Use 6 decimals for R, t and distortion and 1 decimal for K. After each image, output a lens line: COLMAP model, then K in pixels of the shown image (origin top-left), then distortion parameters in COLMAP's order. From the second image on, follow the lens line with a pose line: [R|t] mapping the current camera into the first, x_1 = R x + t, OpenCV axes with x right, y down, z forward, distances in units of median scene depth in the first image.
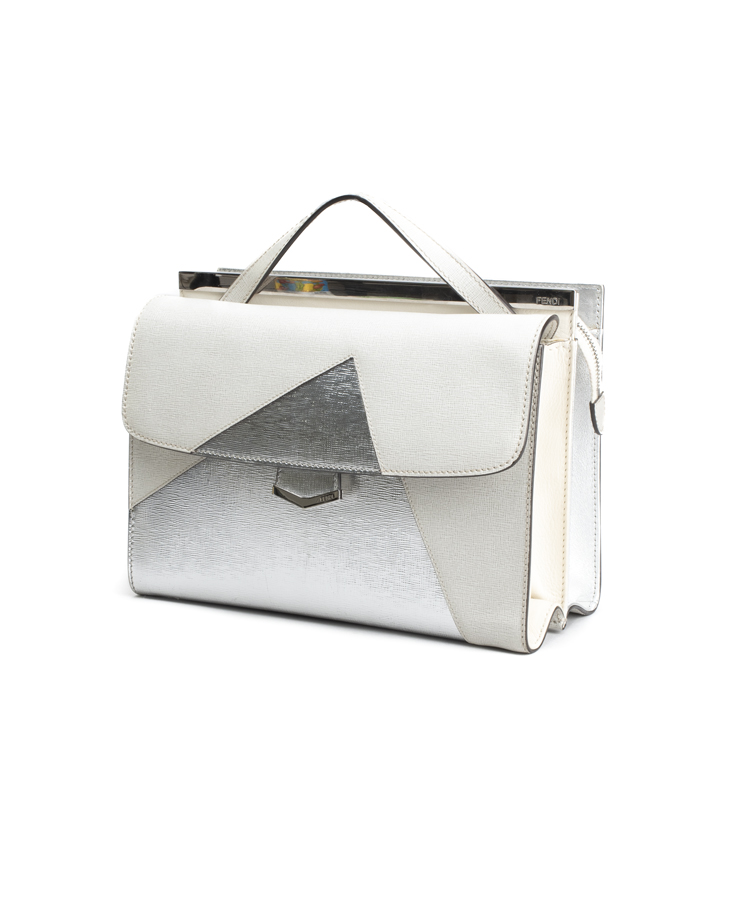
lens RADIAL K [[1780.5, 0, 372.0], [0, 1780.5, 453.0], [0, 0, 1]] dist [0.010387, -0.103240]
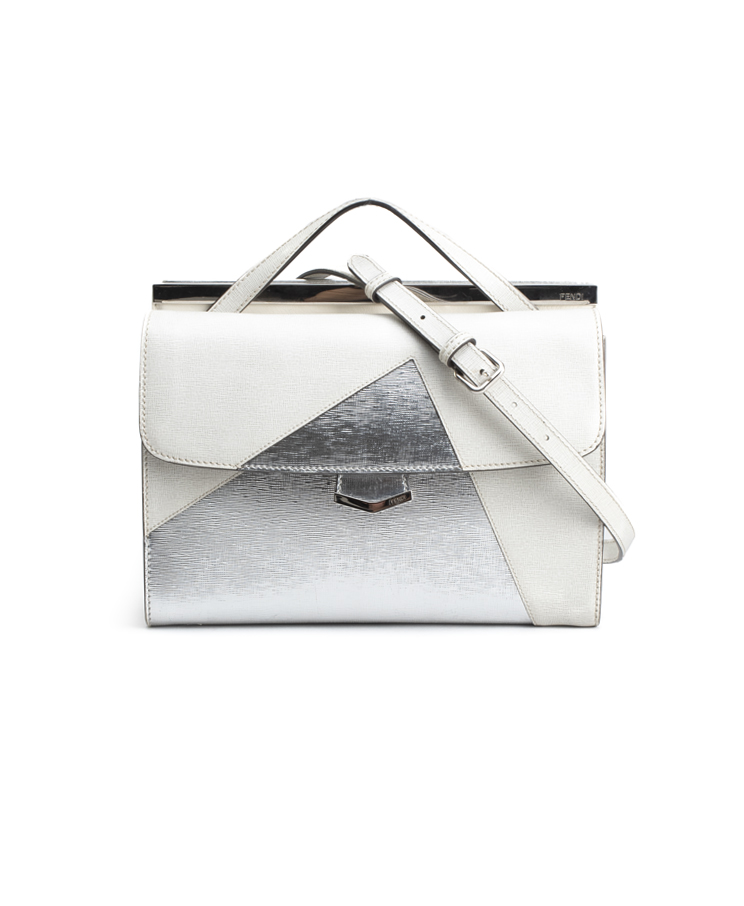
lens RADIAL K [[1780.5, 0, 372.0], [0, 1780.5, 453.0], [0, 0, 1]] dist [0.010387, -0.103240]
pose [[0.878841, -0.078352, 0.470638, -0.505929], [0.086326, 0.996256, 0.004658, -0.007047], [-0.469241, 0.036534, 0.882314, 0.114936]]
